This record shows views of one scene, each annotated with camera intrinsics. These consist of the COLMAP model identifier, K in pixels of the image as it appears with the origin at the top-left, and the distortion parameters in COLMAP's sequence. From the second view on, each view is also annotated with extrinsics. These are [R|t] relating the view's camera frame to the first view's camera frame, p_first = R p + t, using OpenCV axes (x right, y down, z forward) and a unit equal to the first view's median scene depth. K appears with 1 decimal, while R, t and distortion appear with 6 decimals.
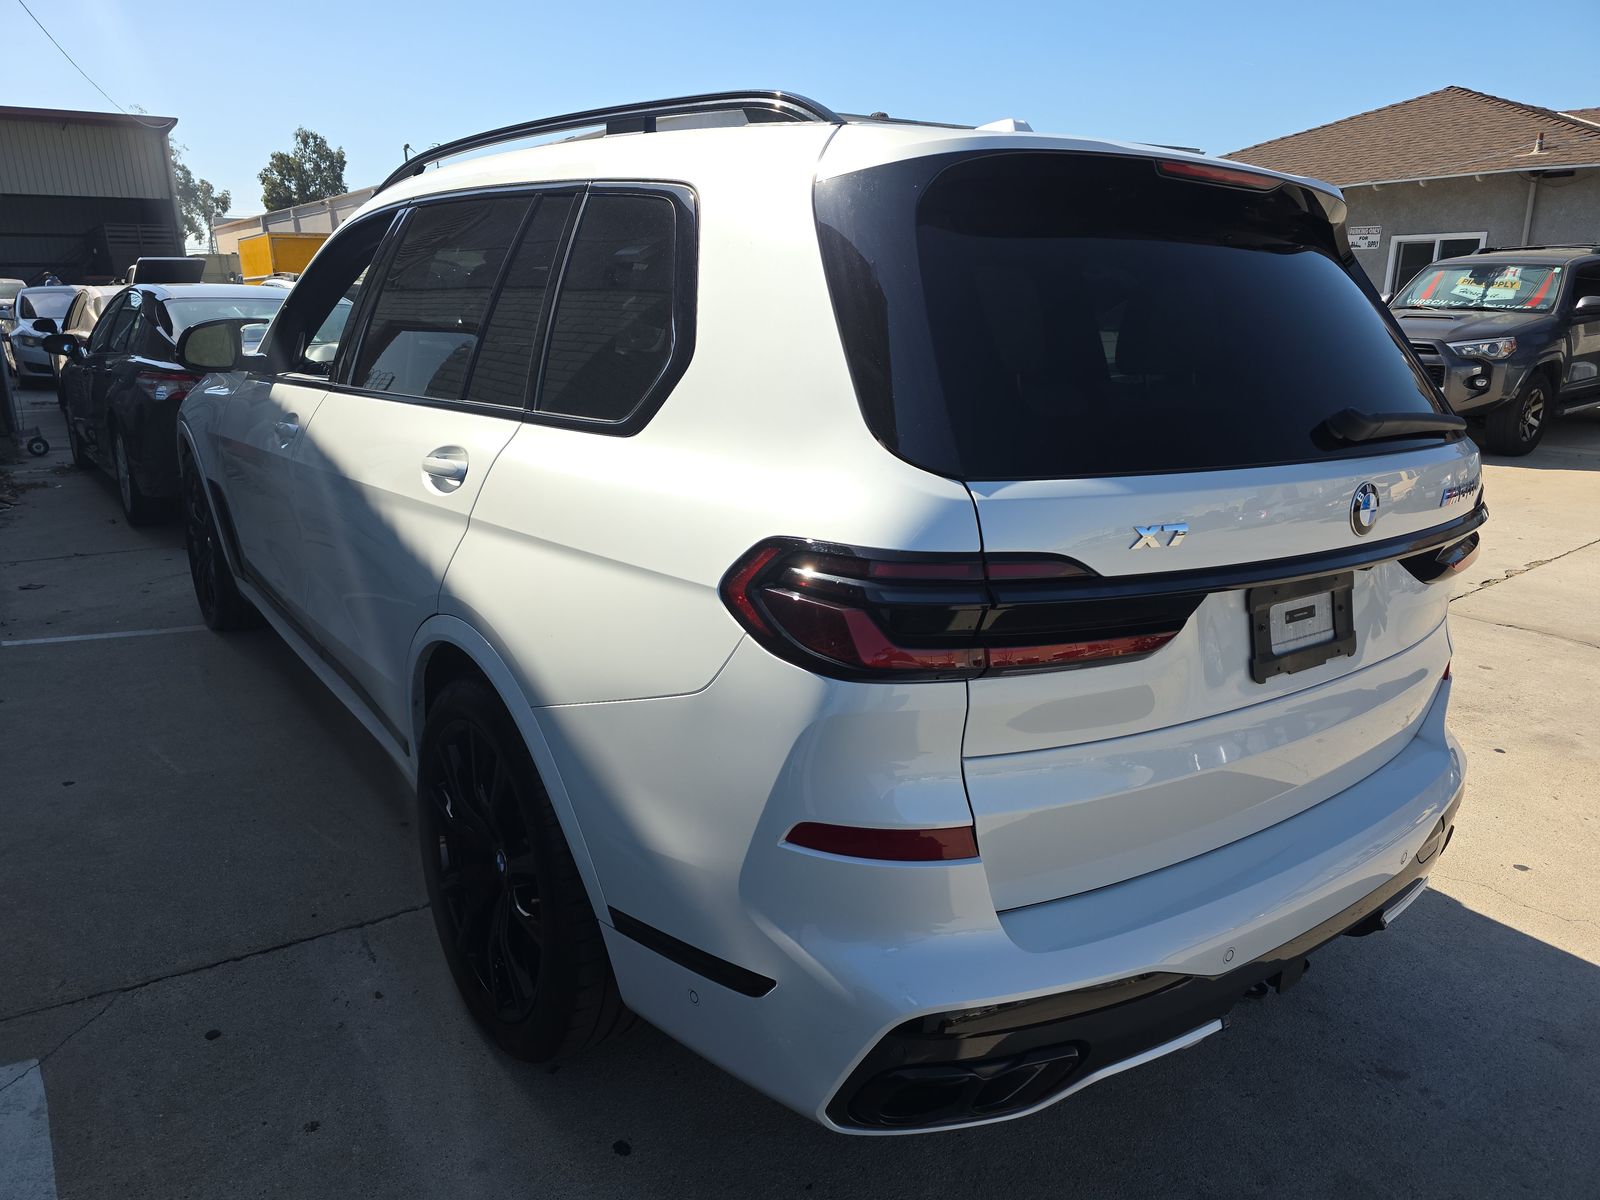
lens RADIAL K [[1095.0, 0, 781.0], [0, 1095.0, 598.5], [0, 0, 1]] dist [0.033707, -0.036699]
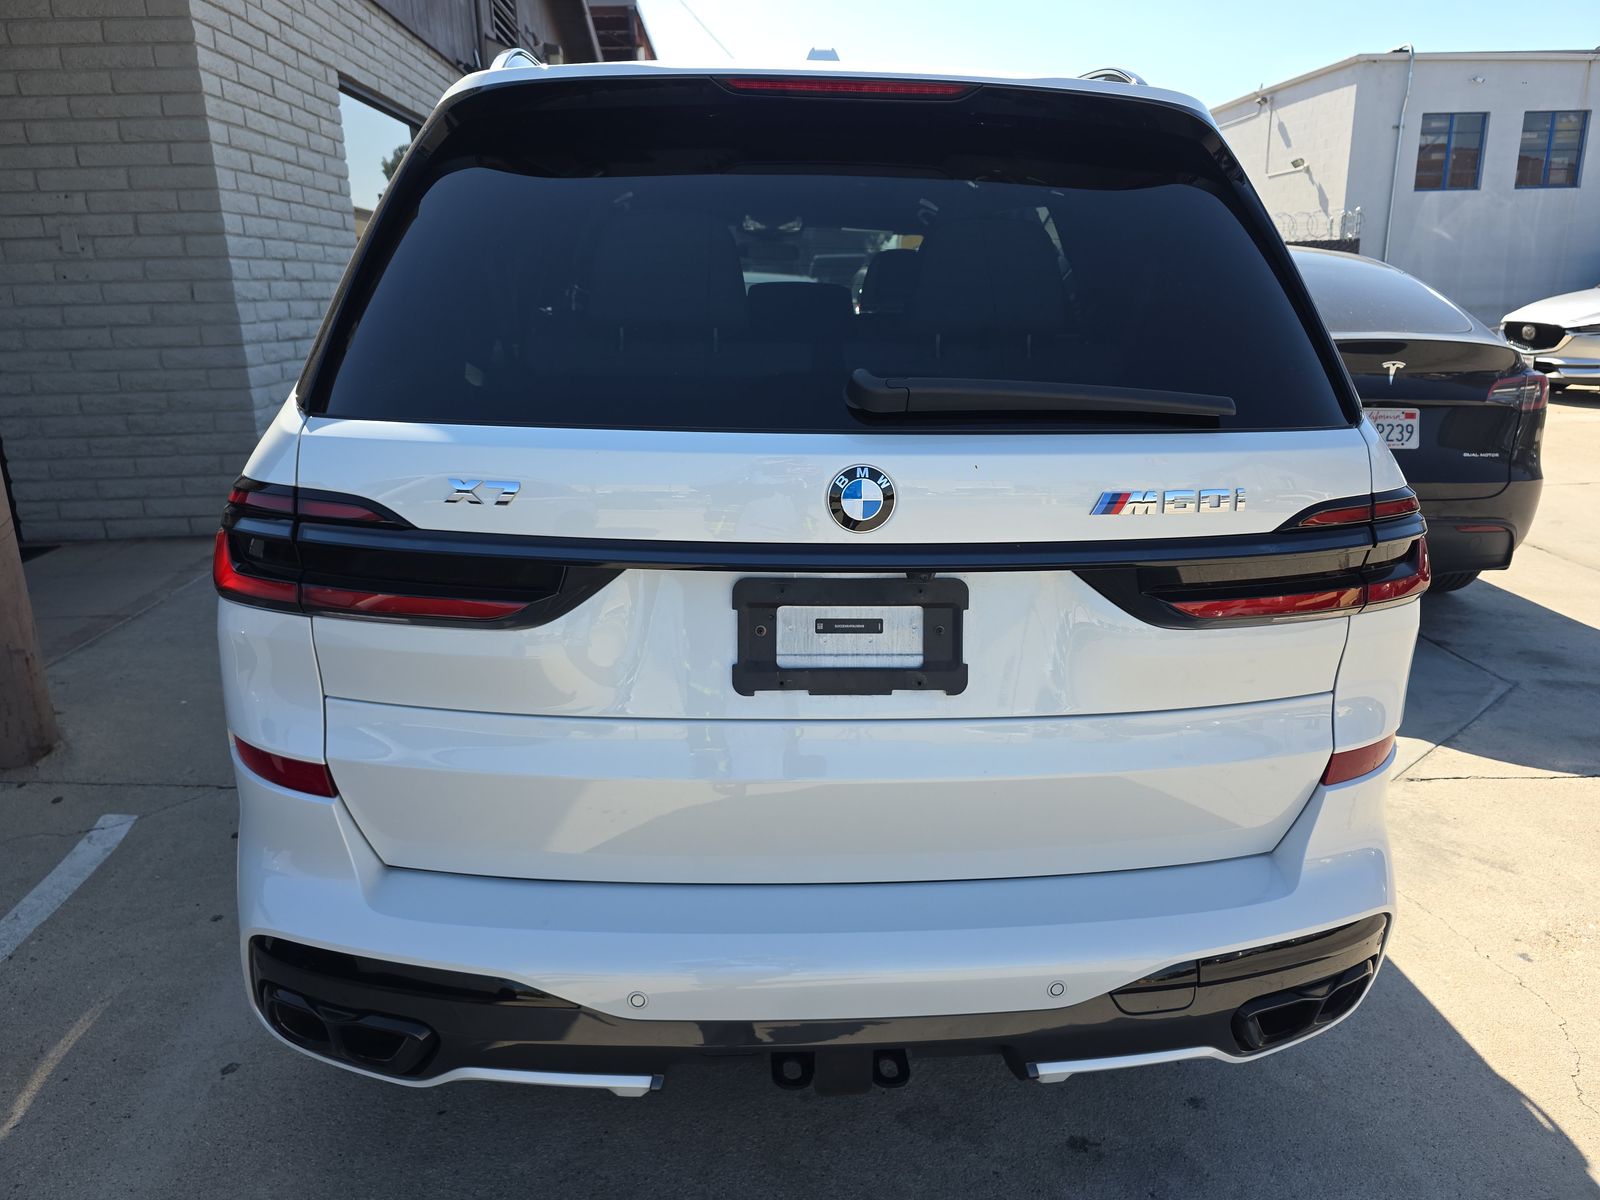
lens RADIAL K [[1083.0, 0, 797.1], [0, 1083.0, 556.0], [0, 0, 1]] dist [0.047800, -0.046230]
pose [[0.843316, 0.124110, -0.522890, 0.893270], [-0.134701, 0.990724, 0.017907, -0.047946], [0.520263, 0.055332, 0.852212, 0.319783]]
